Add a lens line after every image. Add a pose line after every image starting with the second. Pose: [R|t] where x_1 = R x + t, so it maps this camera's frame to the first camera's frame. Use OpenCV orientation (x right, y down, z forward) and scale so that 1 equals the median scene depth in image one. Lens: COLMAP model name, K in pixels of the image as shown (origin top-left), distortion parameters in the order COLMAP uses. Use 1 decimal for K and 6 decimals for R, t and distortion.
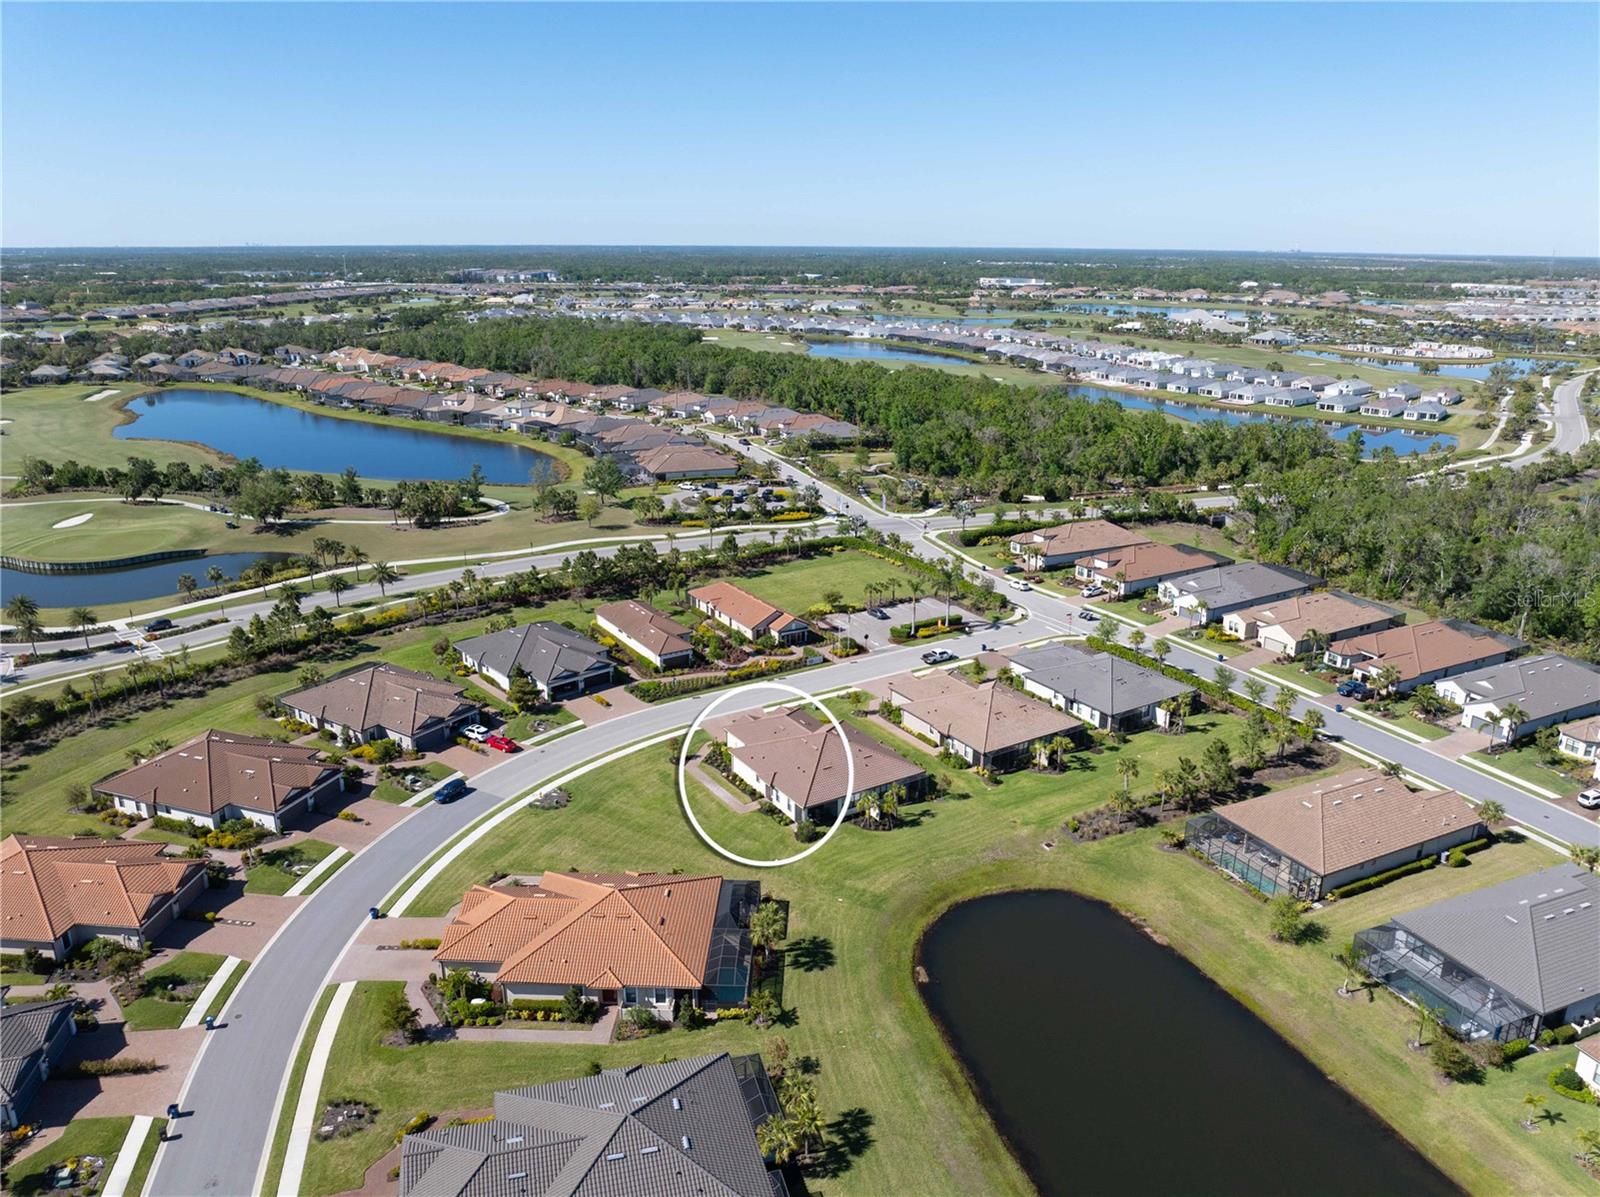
lens RADIAL K [[1137.5, 0, 808.4], [0, 1137.5, 568.4], [0, 0, 1]] dist [-0.034648, -0.010976]
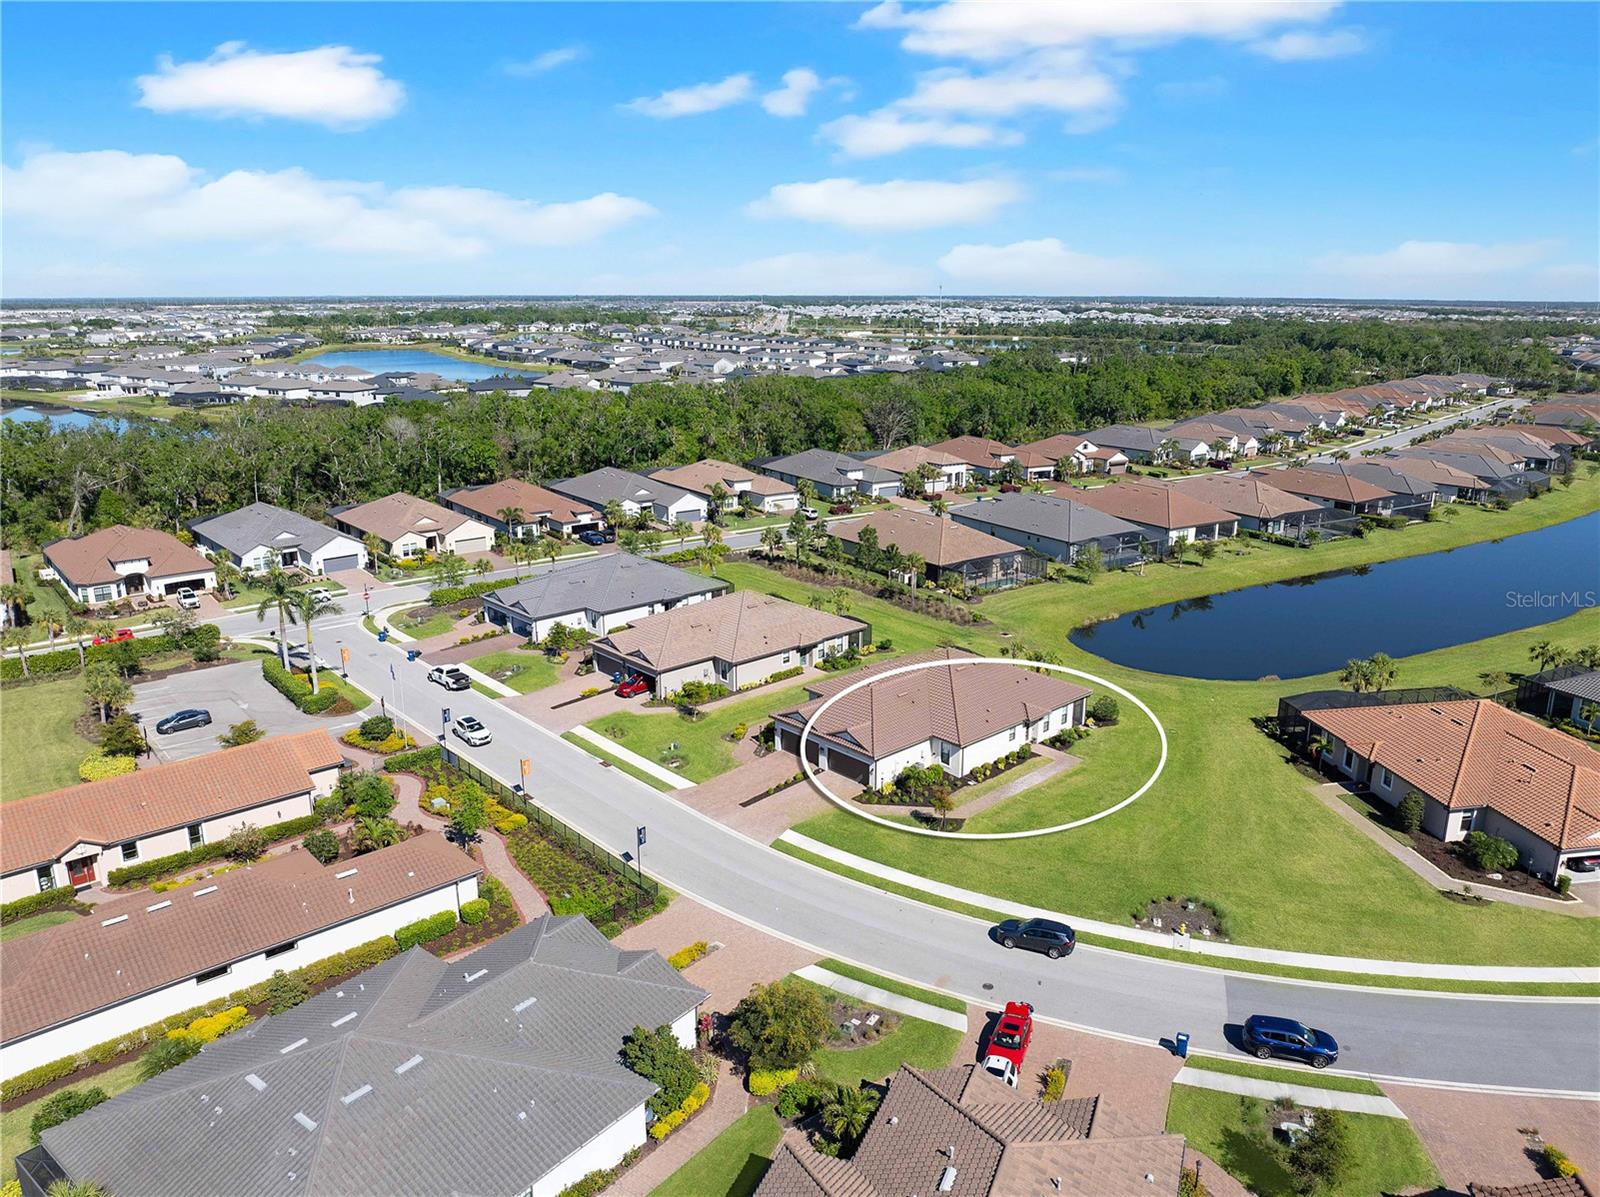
lens RADIAL K [[1137.5, 0, 808.4], [0, 1137.5, 568.4], [0, 0, 1]] dist [-0.034648, -0.010976]
pose [[-0.174906, -0.244685, 0.953696, -0.549342], [0.273527, 0.918423, 0.285800, -0.108663], [-0.945828, 0.310850, -0.093710, 0.998268]]
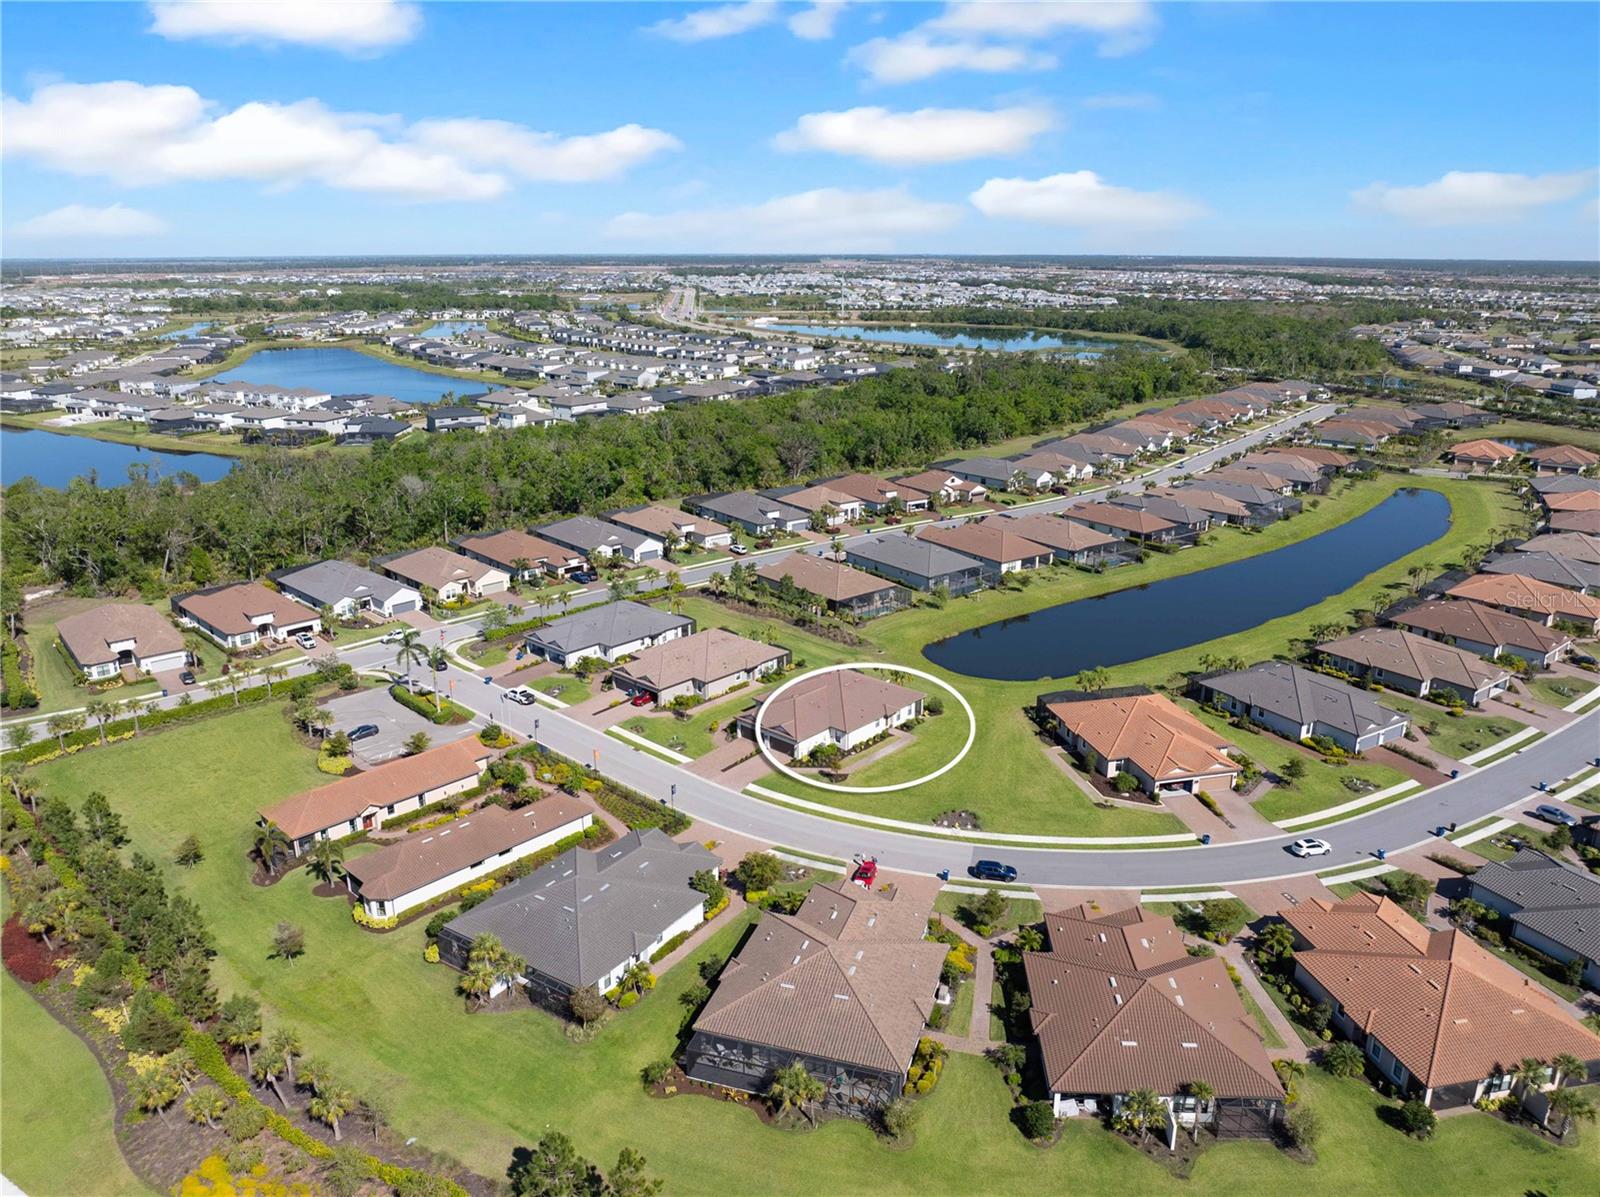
lens RADIAL K [[1137.5, 0, 808.4], [0, 1137.5, 568.4], [0, 0, 1]] dist [-0.034648, -0.010976]
pose [[-0.255378, -0.270192, 0.928320, -0.898032], [0.269525, 0.902200, 0.336735, -0.305707], [-0.928514, 0.336201, -0.157578, 1.037370]]
